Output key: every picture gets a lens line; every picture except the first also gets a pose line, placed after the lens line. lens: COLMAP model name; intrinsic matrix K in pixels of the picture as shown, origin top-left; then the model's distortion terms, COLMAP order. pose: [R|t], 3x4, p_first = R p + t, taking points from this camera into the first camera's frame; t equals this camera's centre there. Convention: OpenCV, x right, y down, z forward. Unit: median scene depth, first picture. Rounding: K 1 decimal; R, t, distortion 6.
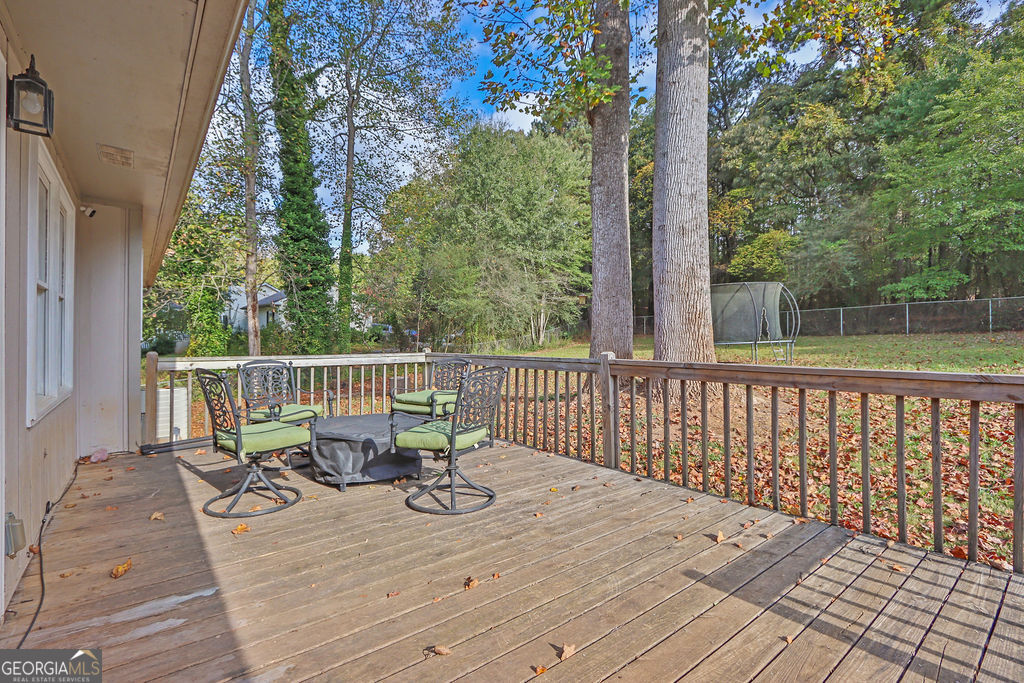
lens RADIAL K [[474.6, 0, 510.9], [0, 474.6, 340.2], [0, 0, 1]] dist [-0.002552, -0.000974]
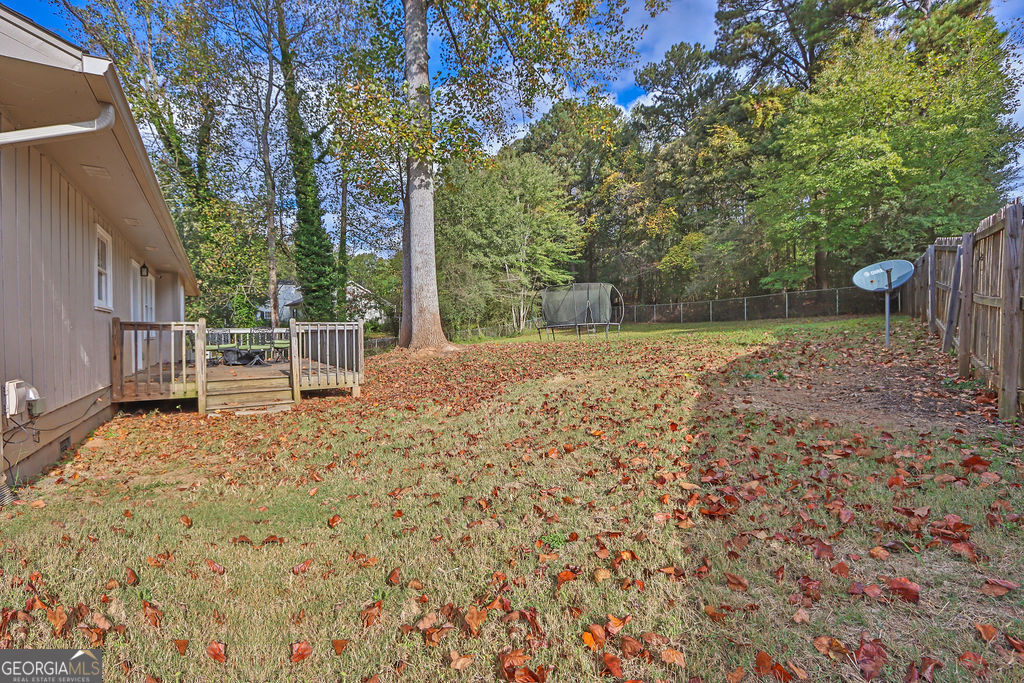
lens RADIAL K [[474.6, 0, 513.2], [0, 474.6, 342.5], [0, 0, 1]] dist [-0.002552, -0.000974]
pose [[0.993330, -0.007928, -0.115035, 0.270236], [0.010457, 0.999716, 0.021401, 0.015296], [0.114832, -0.022461, 0.993131, -0.277182]]
